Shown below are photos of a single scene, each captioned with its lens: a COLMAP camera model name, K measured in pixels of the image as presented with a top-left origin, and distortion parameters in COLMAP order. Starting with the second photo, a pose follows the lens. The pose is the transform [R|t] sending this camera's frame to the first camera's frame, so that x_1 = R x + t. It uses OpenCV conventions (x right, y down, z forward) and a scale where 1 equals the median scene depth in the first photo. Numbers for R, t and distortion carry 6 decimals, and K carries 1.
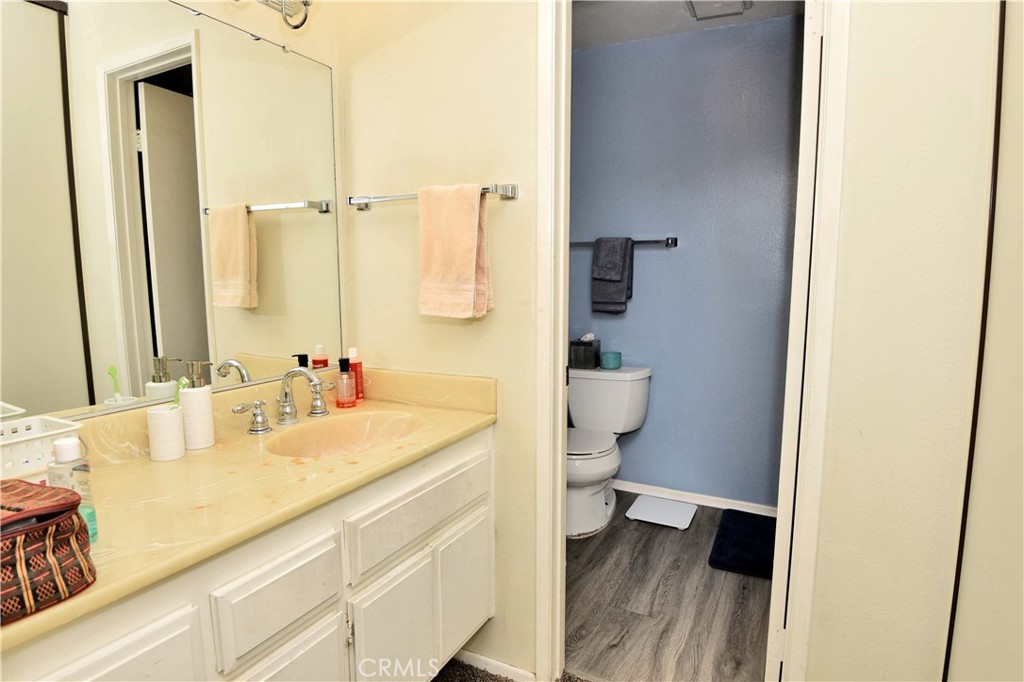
lens RADIAL K [[553.3, 0, 512.0], [0, 553.3, 341.0], [0, 0, 1]] dist [-0.002158, -0.031963]
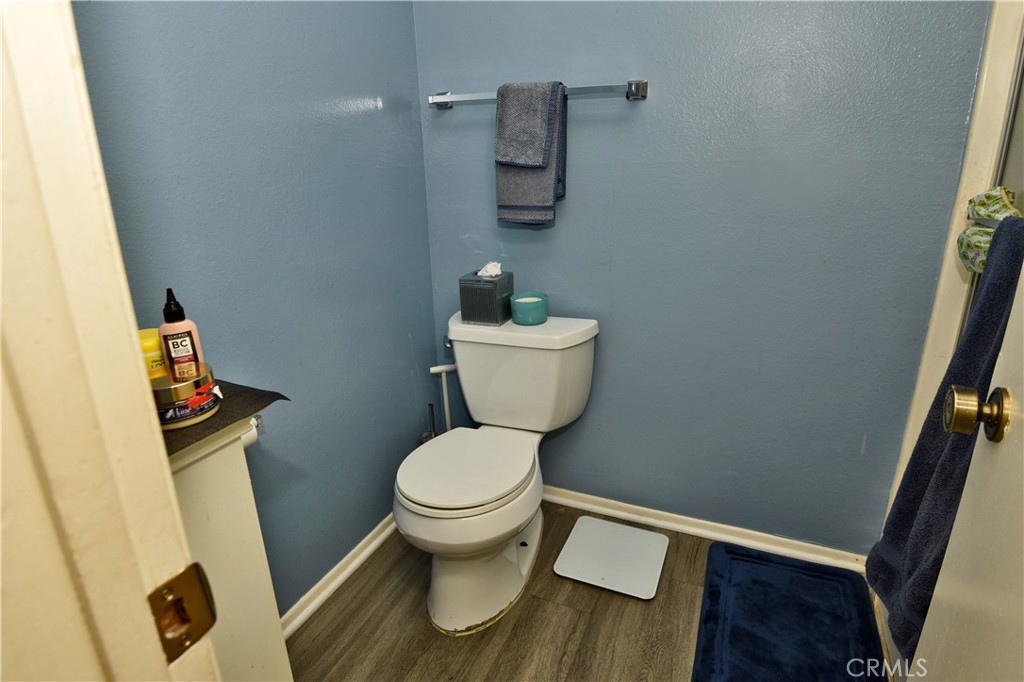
lens RADIAL K [[553.3, 0, 512.0], [0, 553.3, 341.0], [0, 0, 1]] dist [-0.002158, -0.031963]
pose [[0.997629, -0.038197, 0.057248, 0.131441], [0.026333, 0.980399, 0.195253, -0.048682], [-0.063584, -0.193282, 0.979081, 0.447661]]
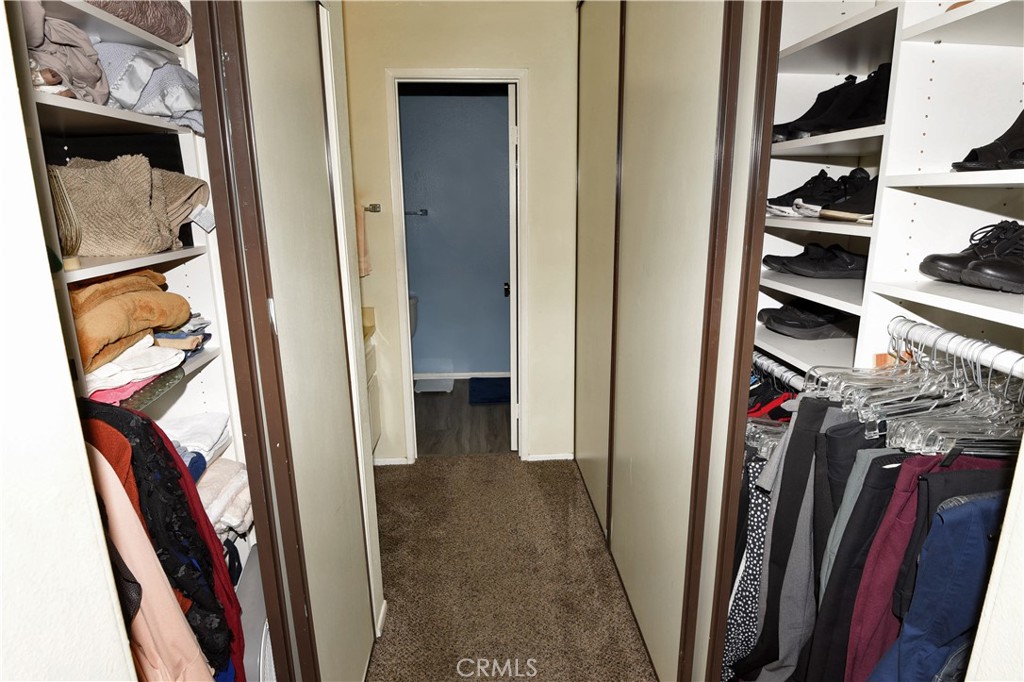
lens RADIAL K [[564.7, 0, 512.0], [0, 564.7, 341.0], [0, 0, 1]] dist [0.001706, 0.001169]
pose [[0.861165, -0.127080, 0.492184, -0.311346], [0.065756, 0.987961, 0.140035, -0.027599], [-0.504054, -0.088229, 0.859154, -0.475987]]
